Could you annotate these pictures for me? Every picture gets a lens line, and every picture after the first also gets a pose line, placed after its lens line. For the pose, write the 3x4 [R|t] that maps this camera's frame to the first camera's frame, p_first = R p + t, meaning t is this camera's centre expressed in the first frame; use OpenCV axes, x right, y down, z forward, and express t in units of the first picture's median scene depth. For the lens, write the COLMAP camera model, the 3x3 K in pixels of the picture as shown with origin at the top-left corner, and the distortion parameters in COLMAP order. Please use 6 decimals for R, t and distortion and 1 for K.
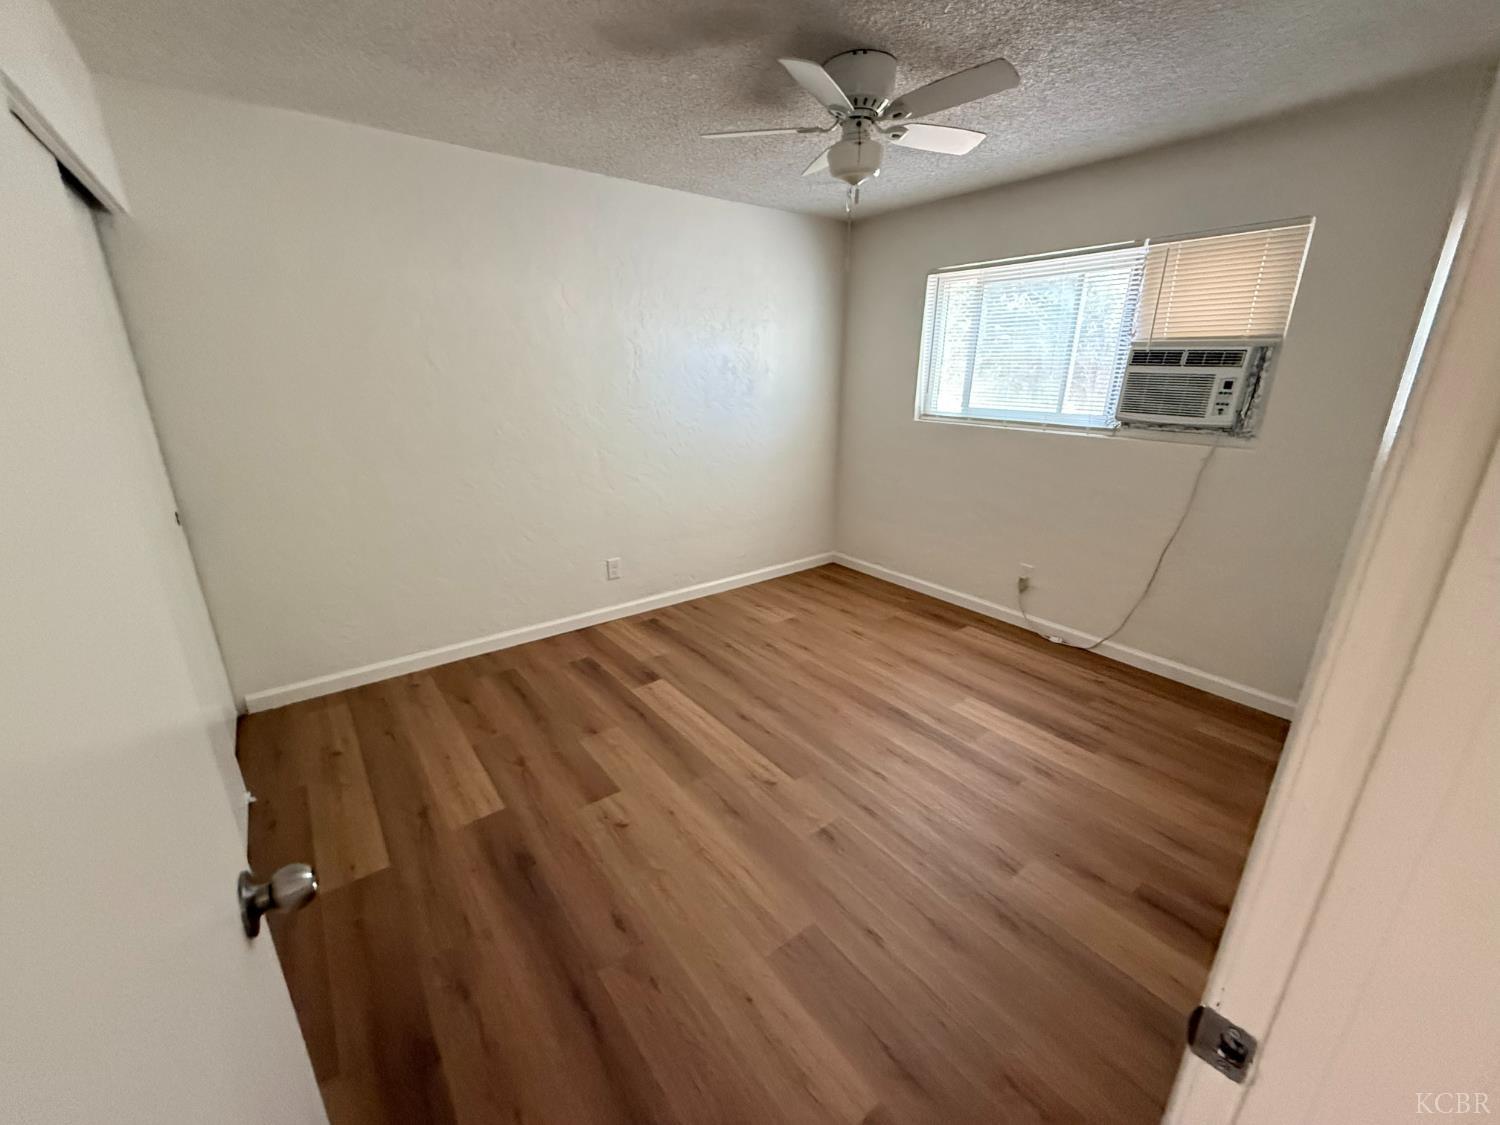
lens RADIAL K [[597.8, 0, 750.0], [0, 597.8, 562.5], [0, 0, 1]] dist [-0.002394, 0.000118]
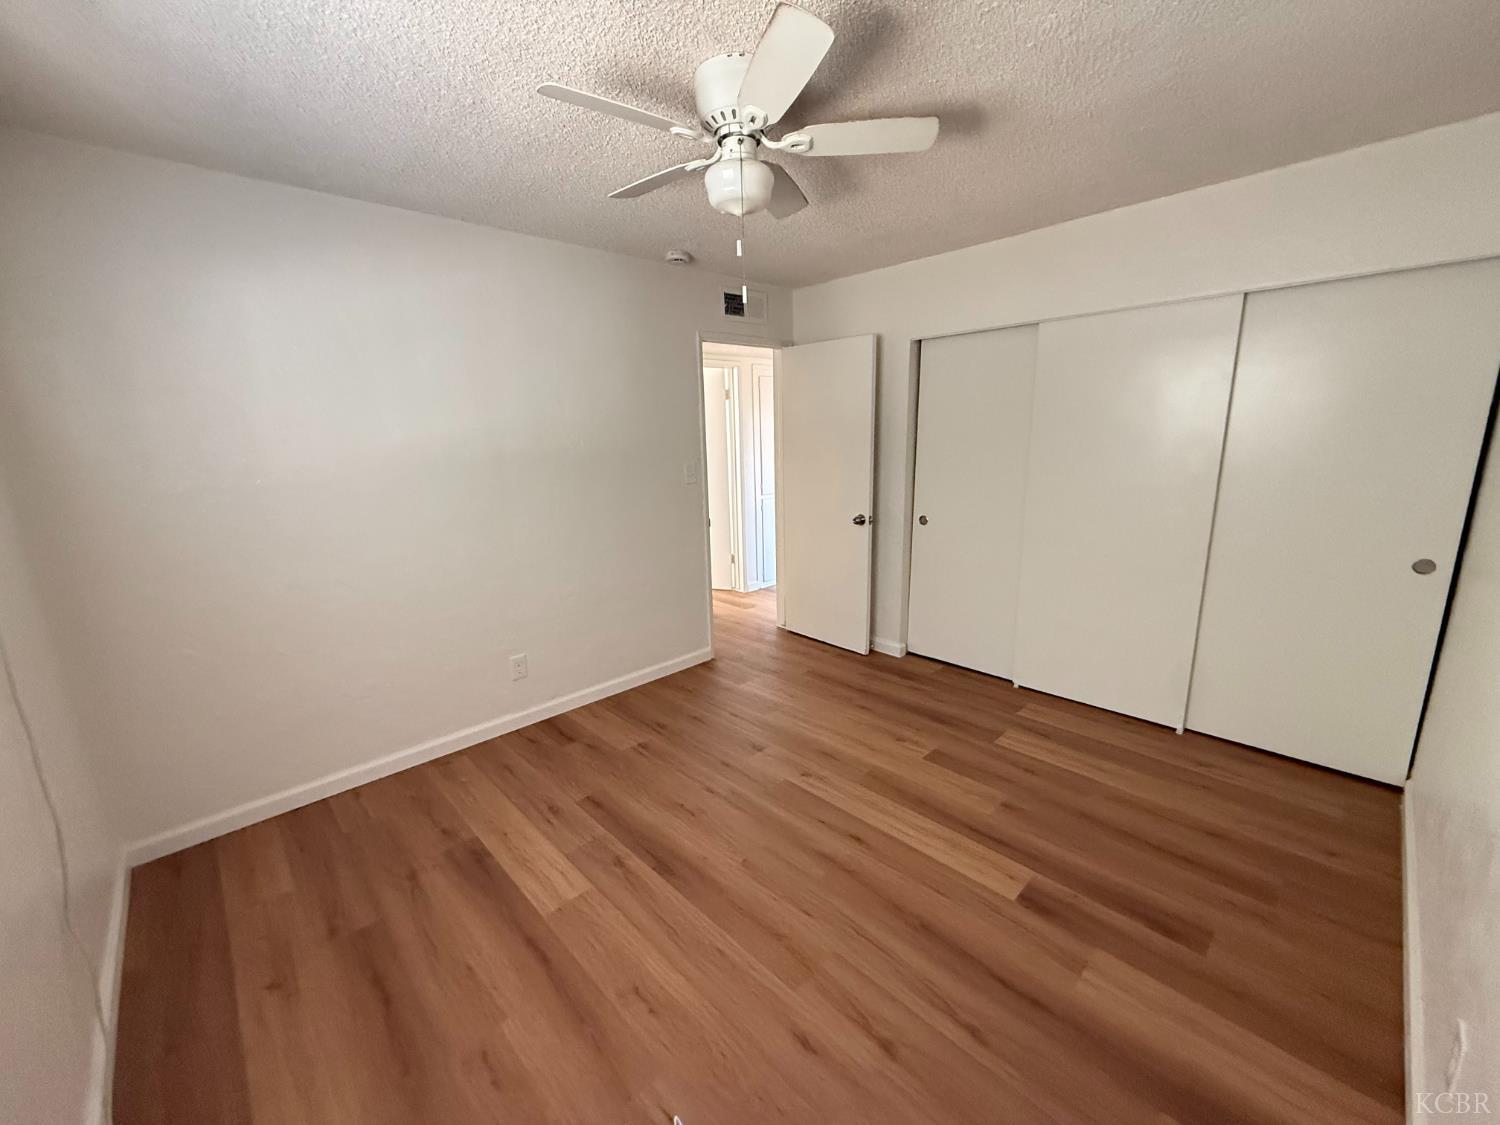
lens RADIAL K [[597.8, 0, 750.0], [0, 597.8, 562.5], [0, 0, 1]] dist [-0.002394, 0.000118]
pose [[-0.994268, 0.044864, -0.097052, 0.209111], [-0.009875, 0.865296, 0.501163, -0.512336], [0.106463, 0.499249, -0.859893, 1.573322]]
